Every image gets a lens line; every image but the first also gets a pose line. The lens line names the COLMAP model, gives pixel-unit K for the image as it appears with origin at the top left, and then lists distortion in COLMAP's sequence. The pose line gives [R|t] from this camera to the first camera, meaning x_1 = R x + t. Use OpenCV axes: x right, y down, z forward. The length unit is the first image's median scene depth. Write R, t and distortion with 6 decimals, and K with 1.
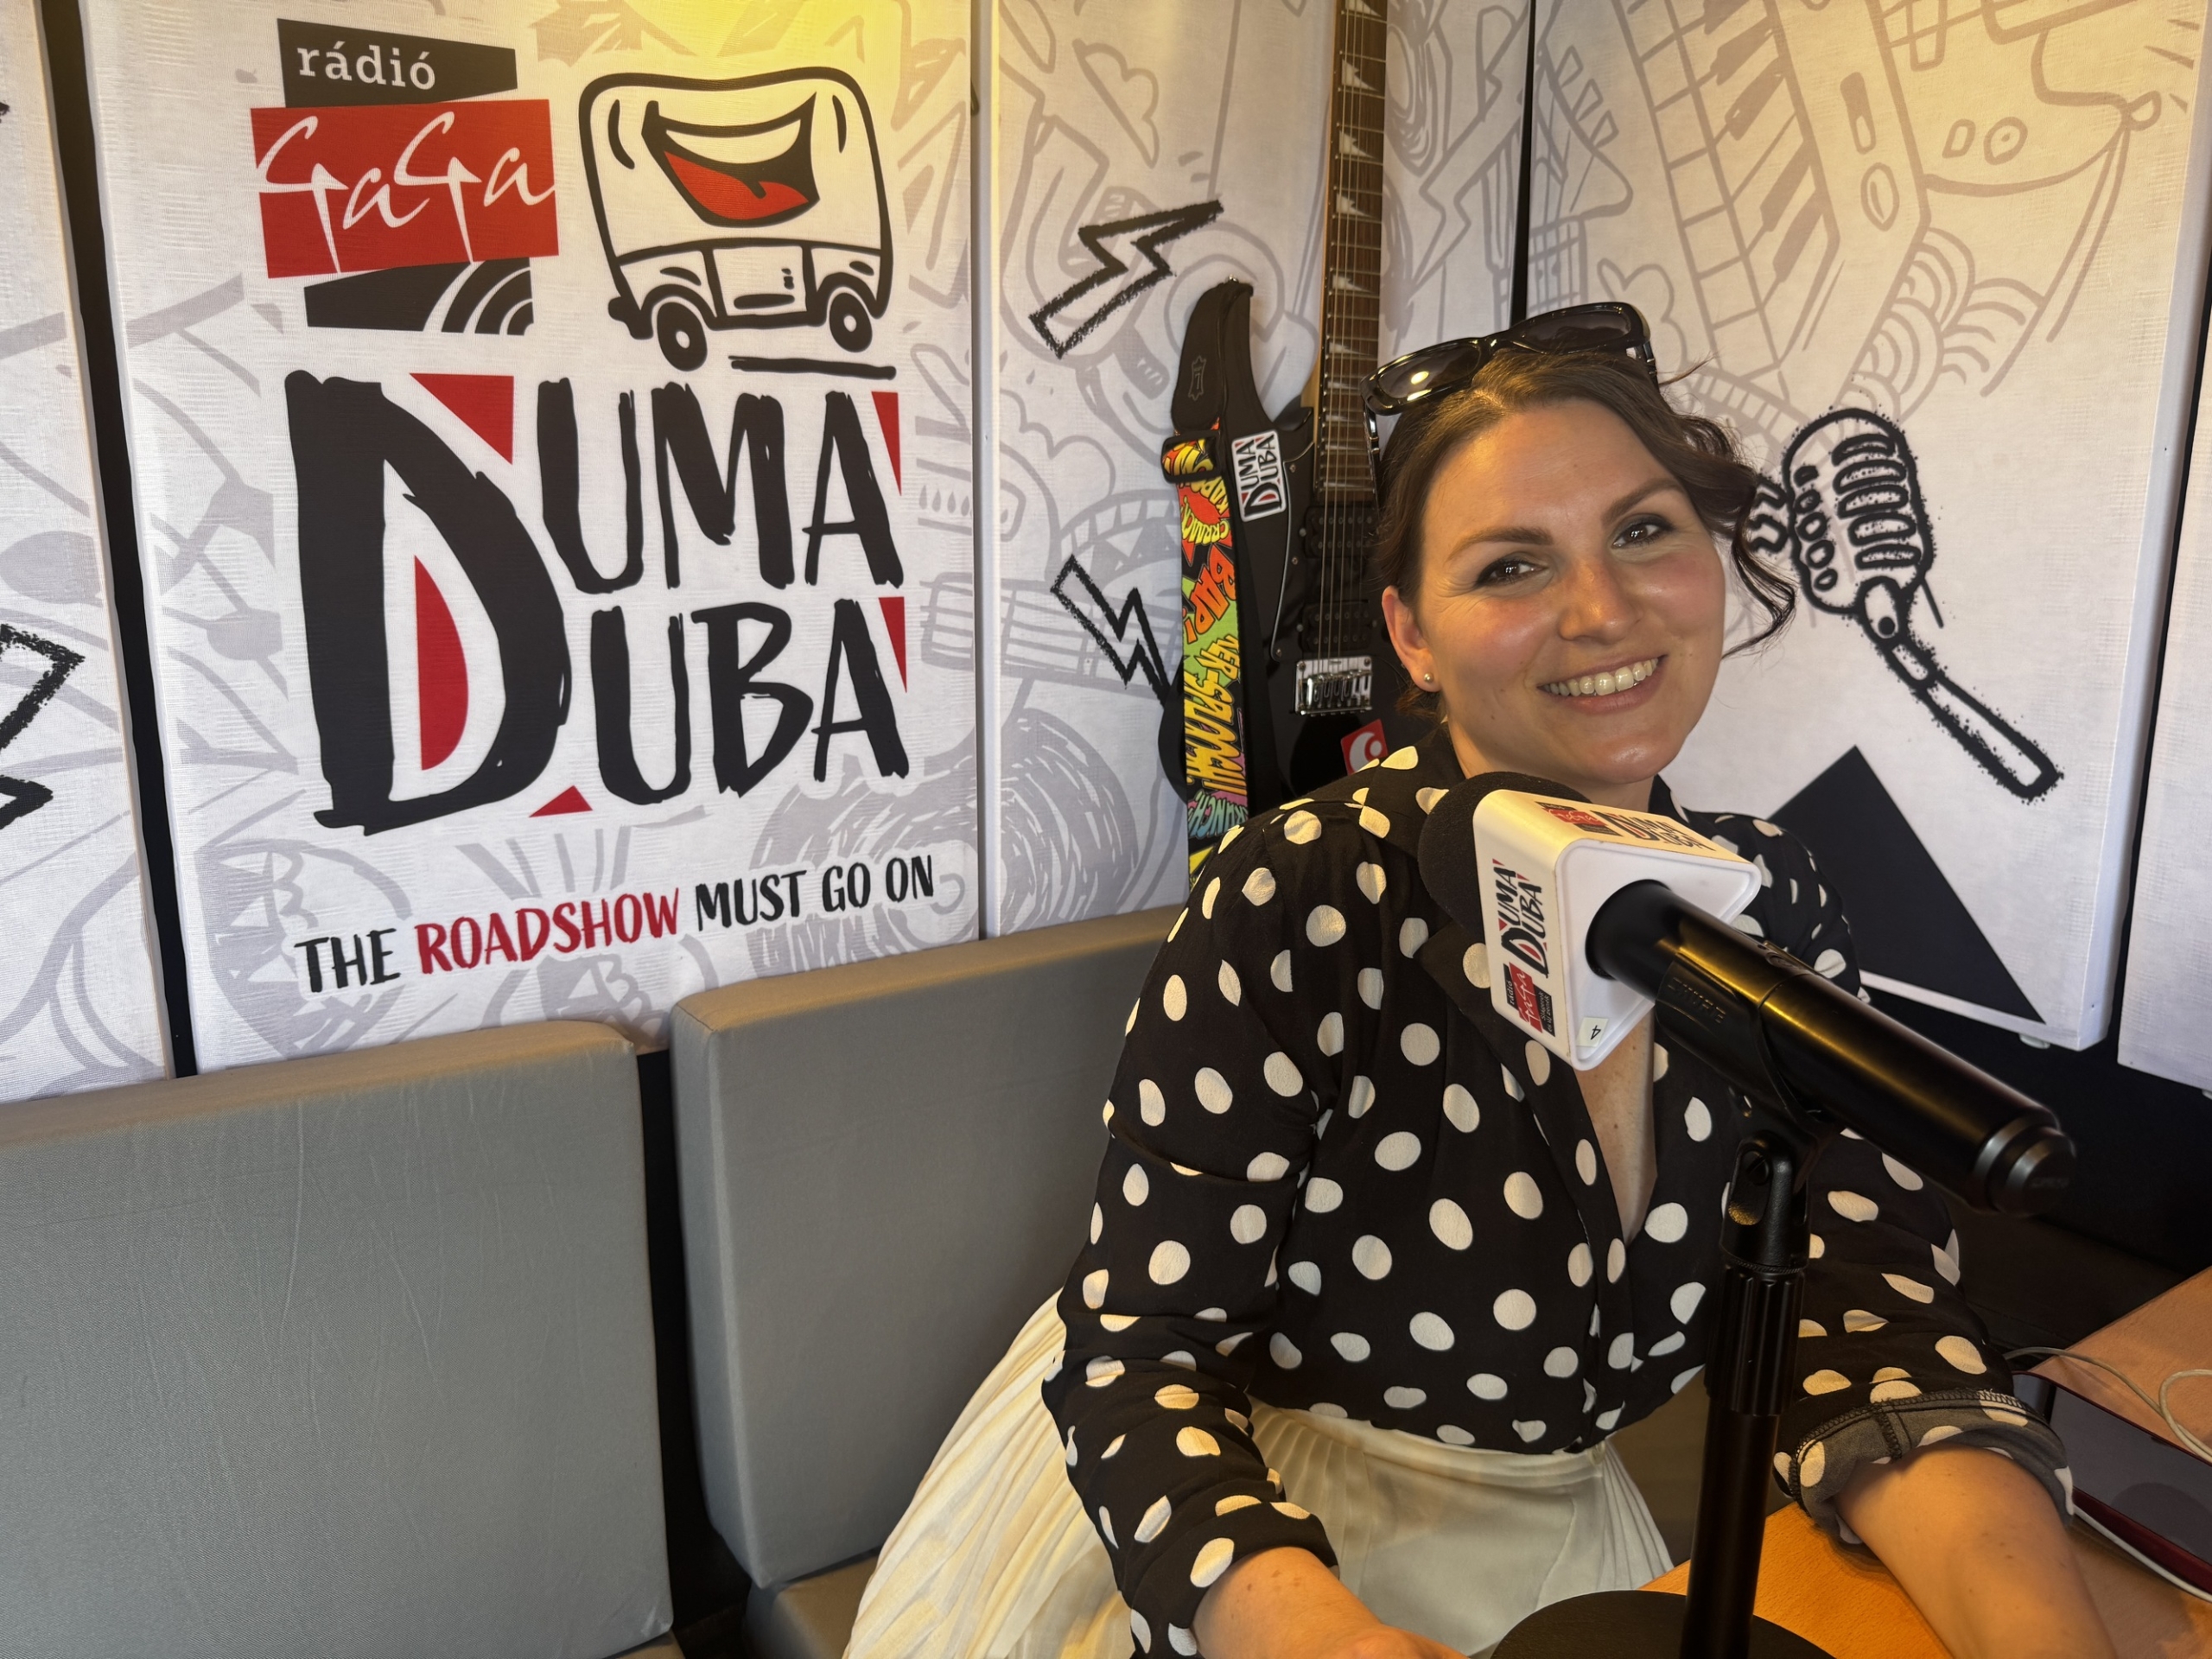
lens RADIAL K [[1629.1, 0, 1106.8], [0, 1629.1, 834.3], [0, 0, 1]] dist [0.047691, -0.087102]
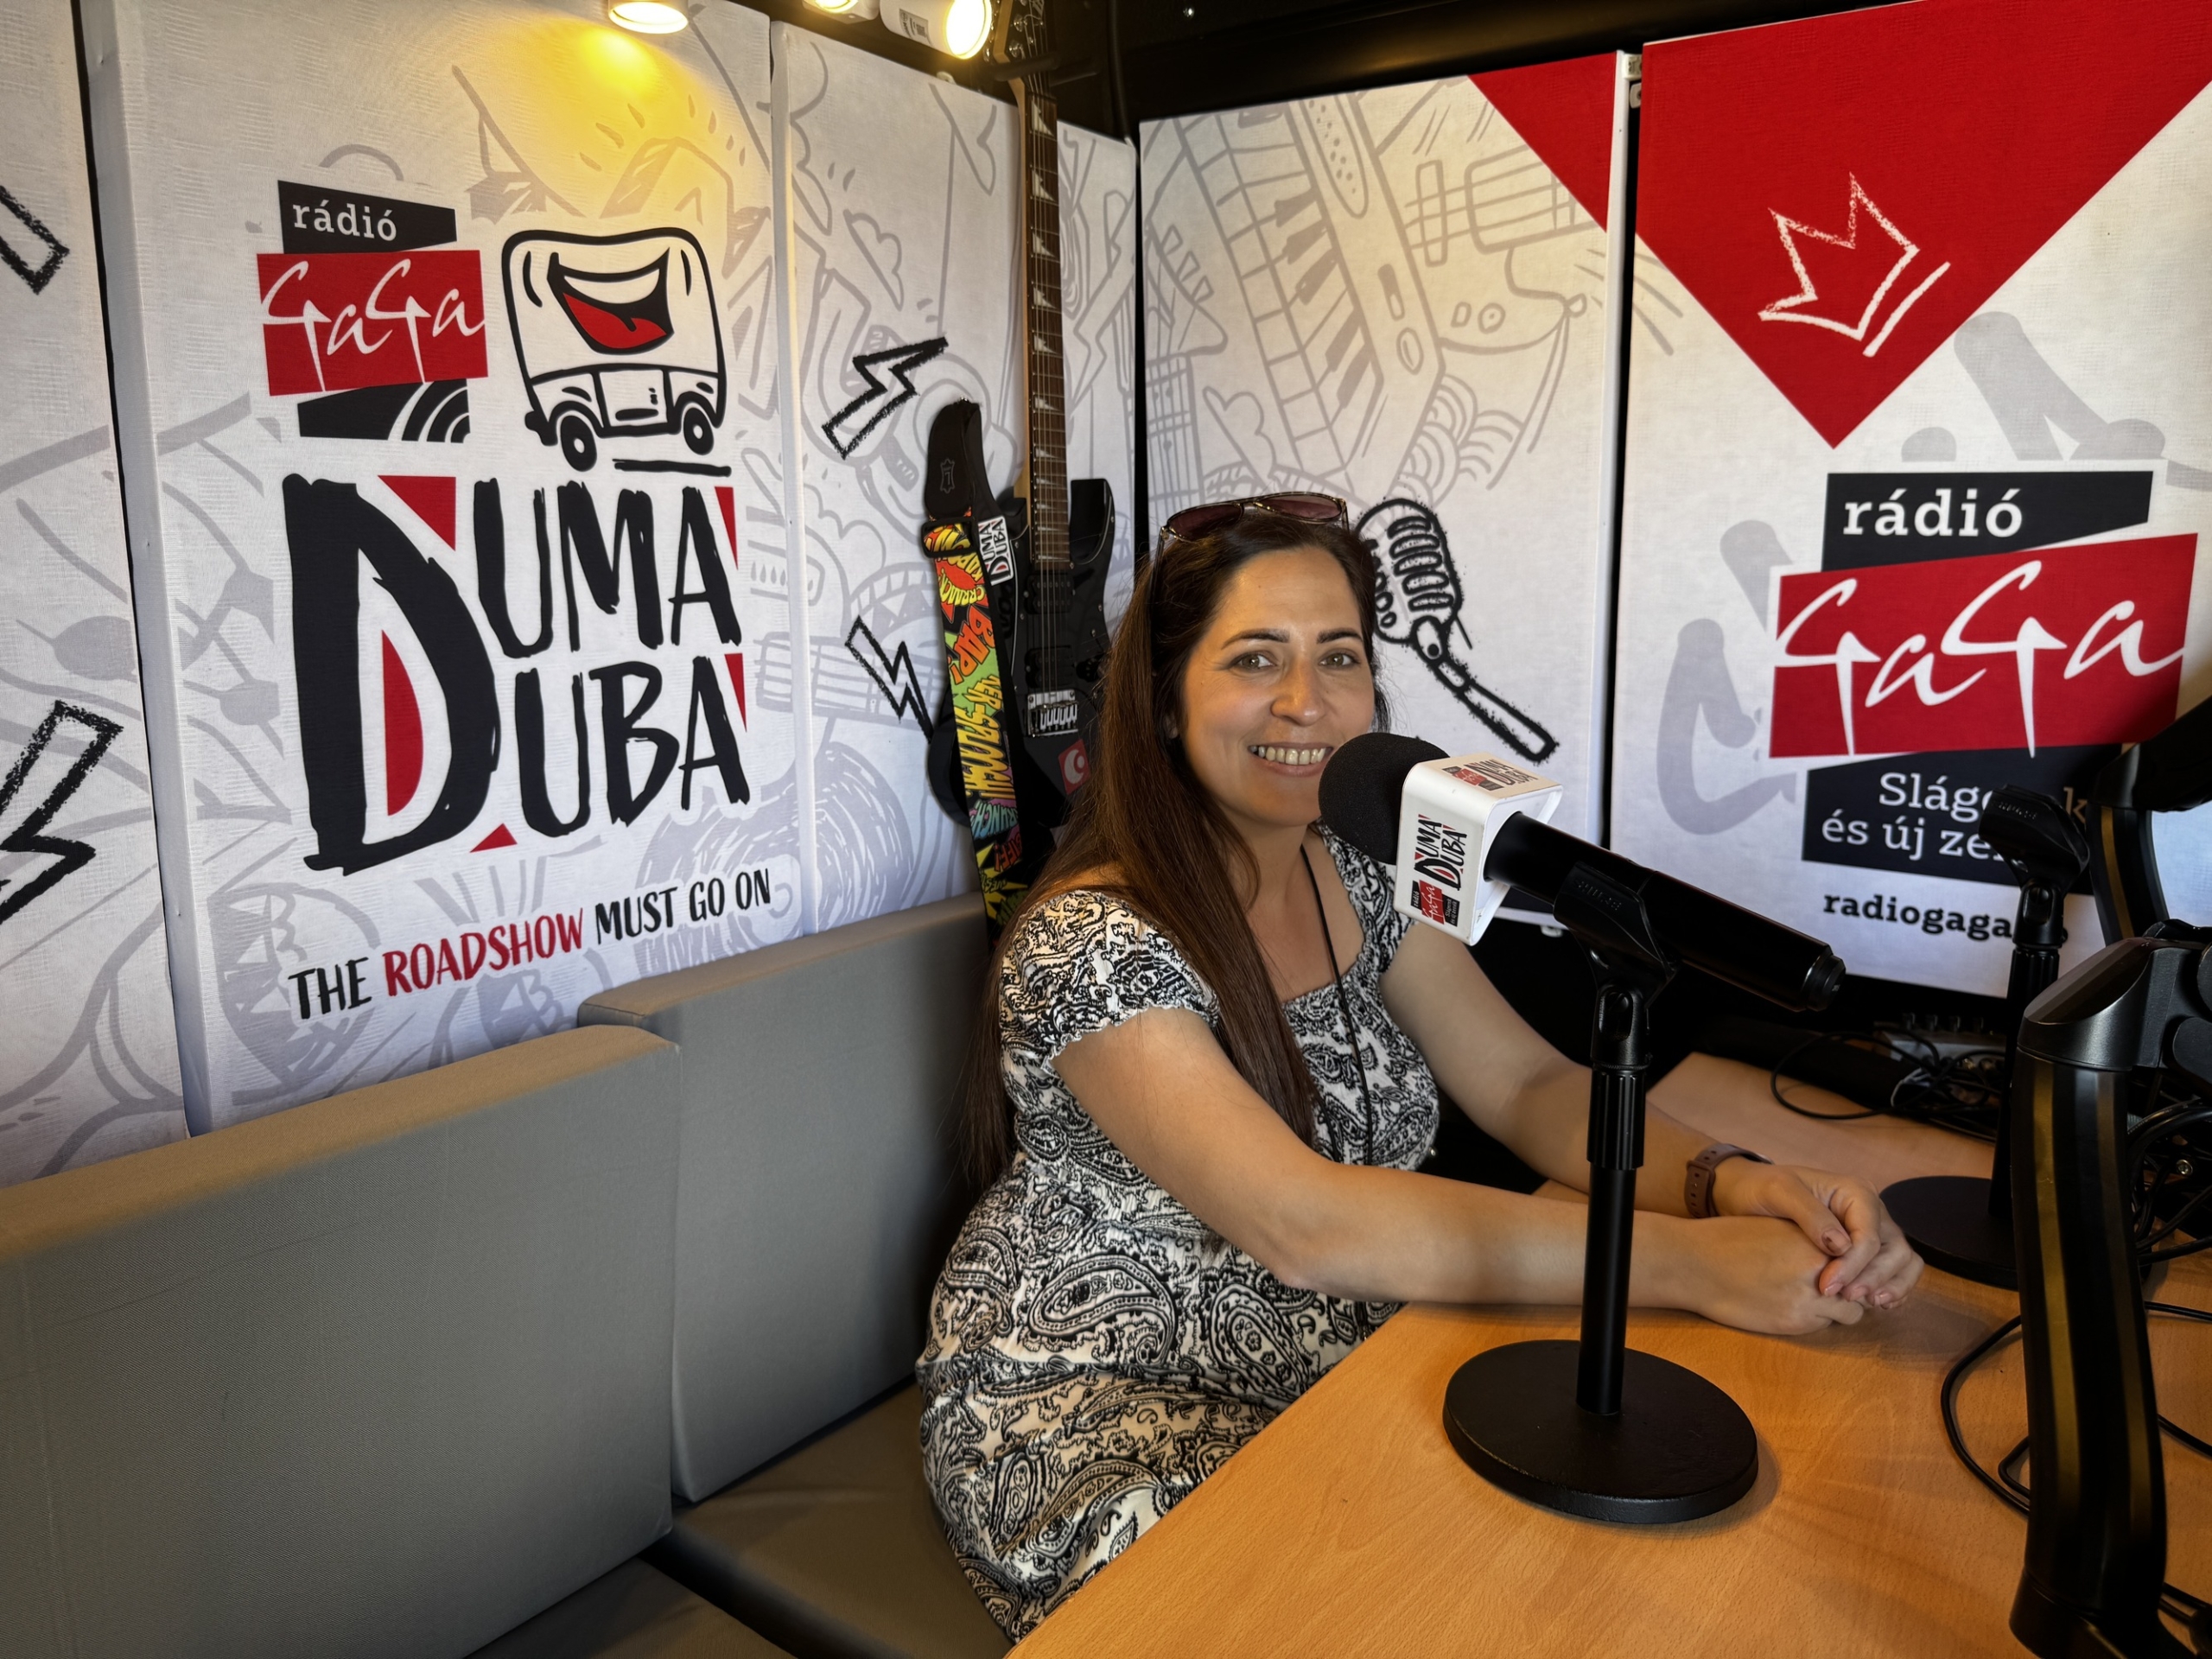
lens RADIAL K [[1629.1, 0, 1108.1], [0, 1629.1, 810.7], [0, 0, 1]] dist [0.047691, -0.087102]
pose [[0.932946, -0.071788, 0.352787, -0.312838], [0.091109, 0.995098, -0.038448, 0.042058], [-0.348298, 0.068012, 0.934913, -0.221074]]
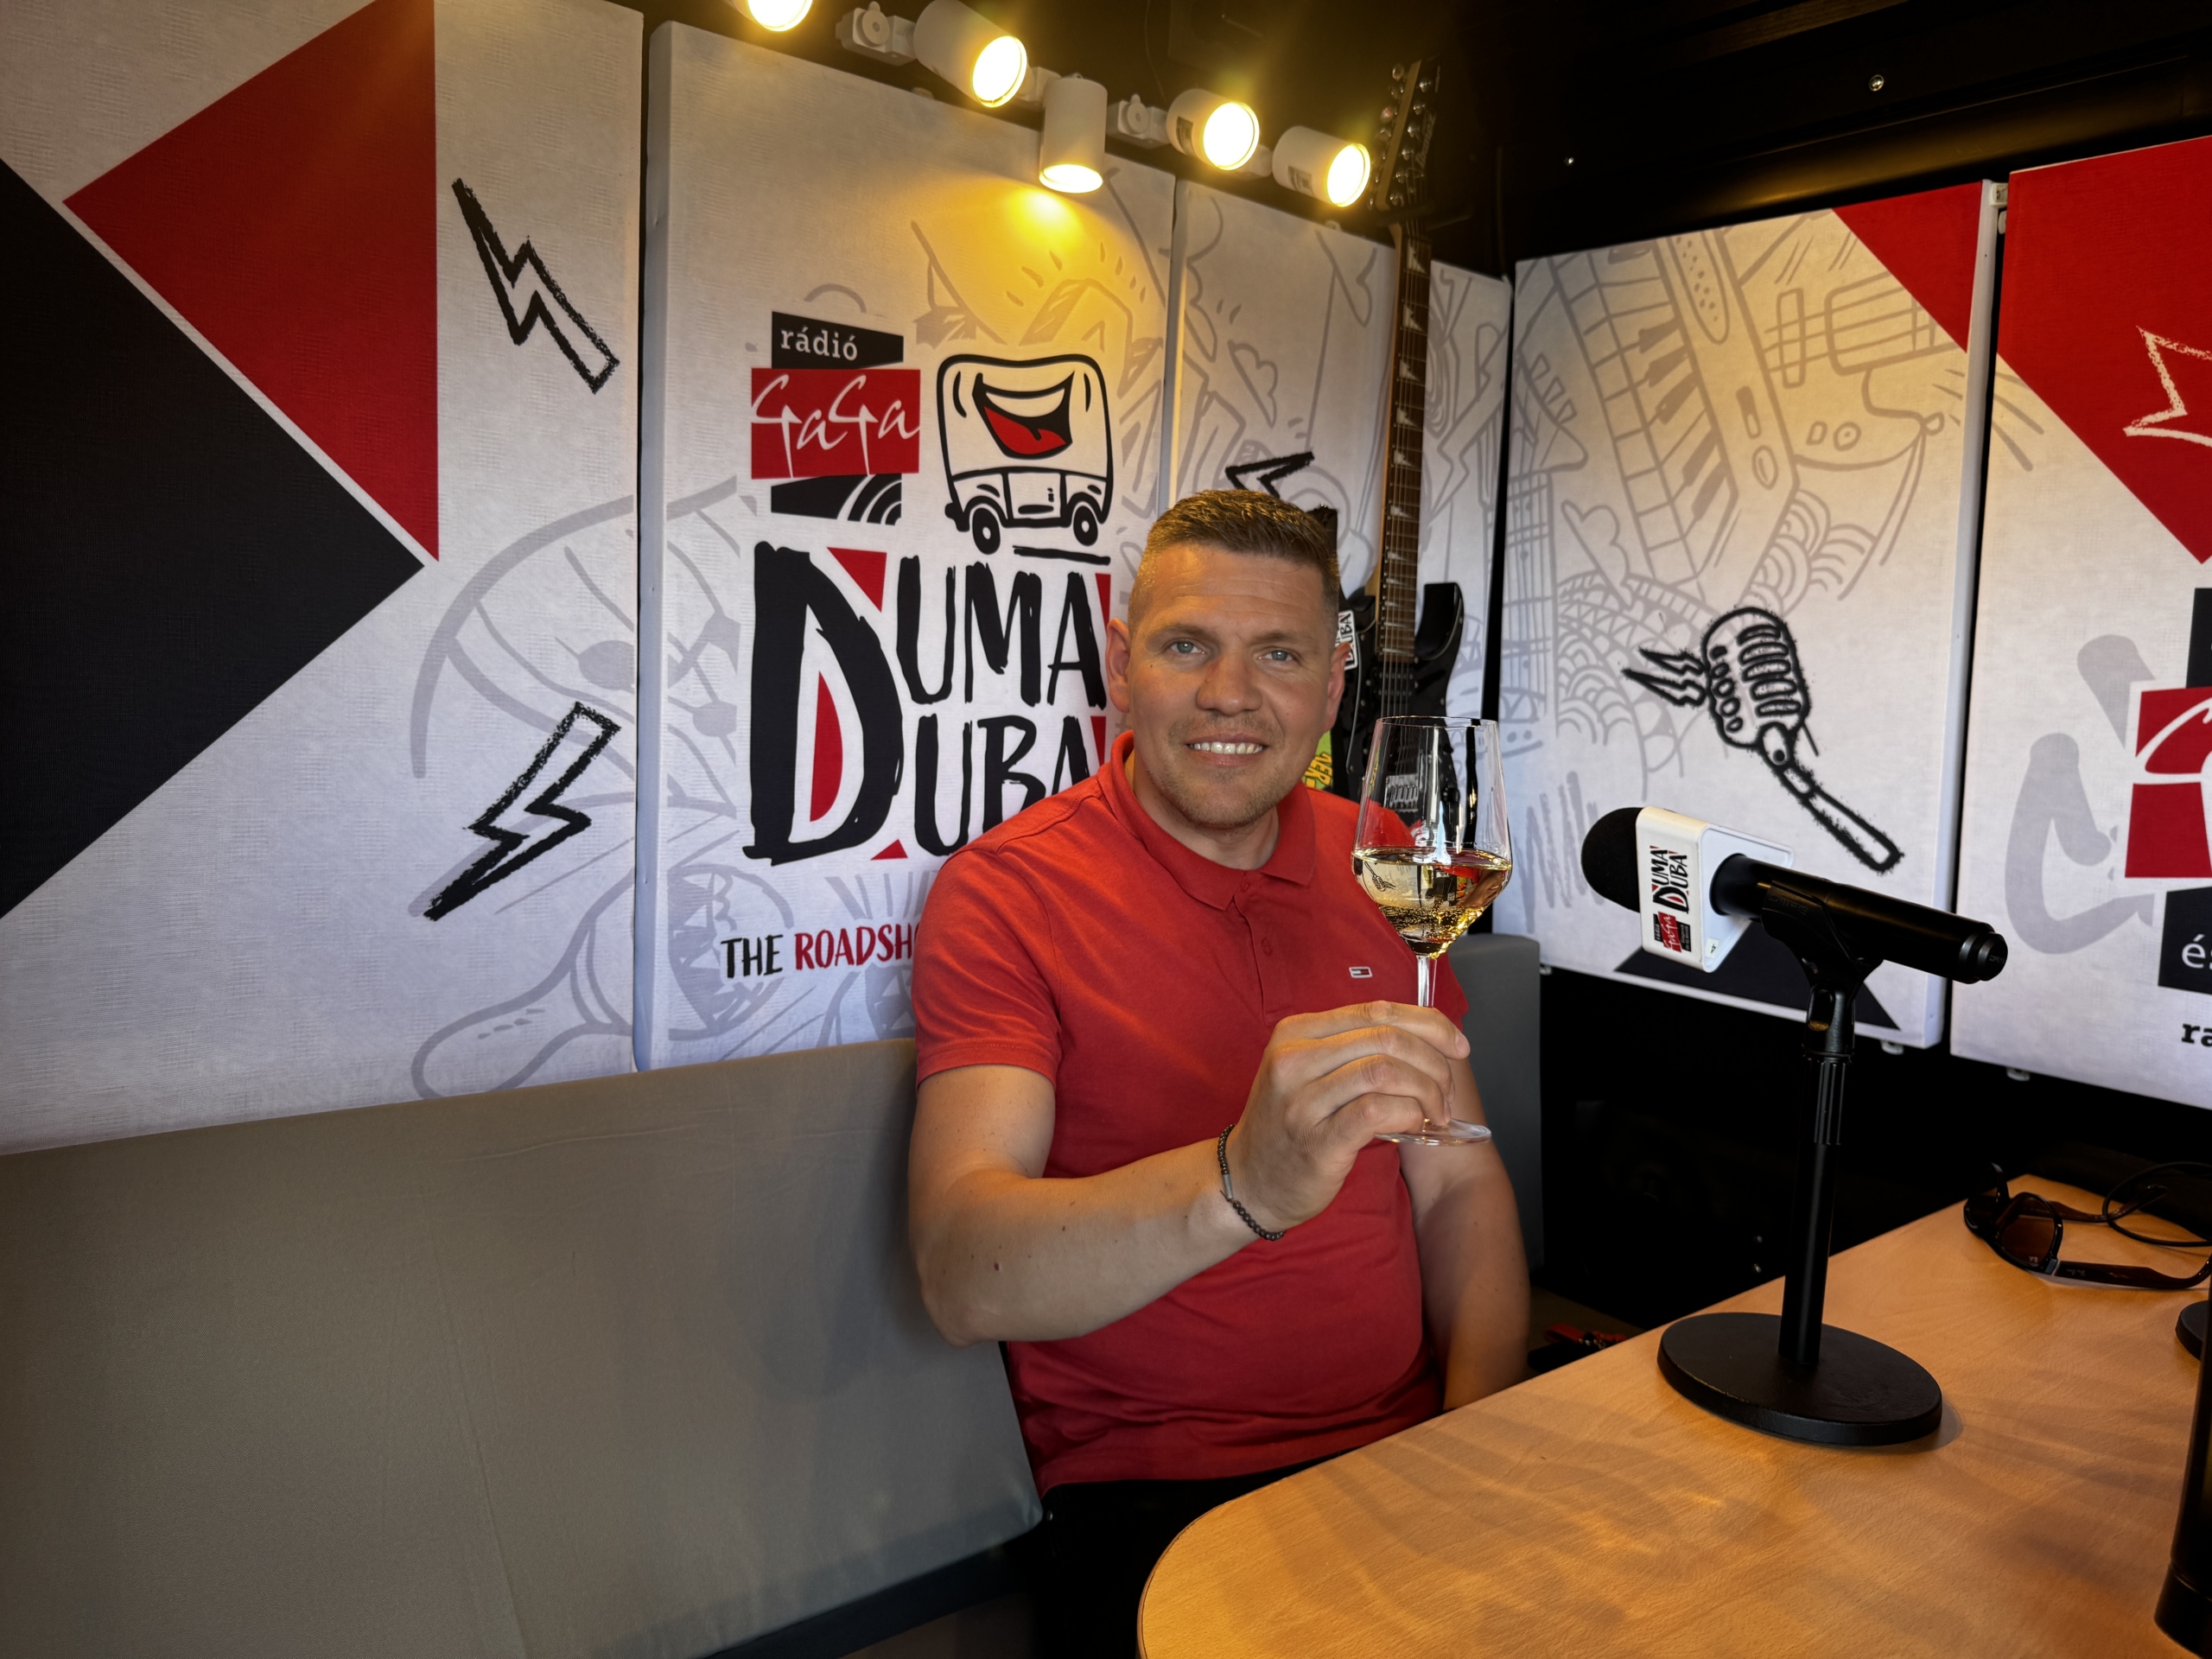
lens RADIAL K [[1629.1, 0, 1106.8], [0, 1629.1, 826.6], [0, 0, 1]] dist [0.047691, -0.087102]
pose [[0.993679, 0.018005, 0.110808, -0.282979], [-0.003684, 0.991754, -0.128107, 0.127541], [-0.112200, 0.126889, 0.985551, -0.359840]]
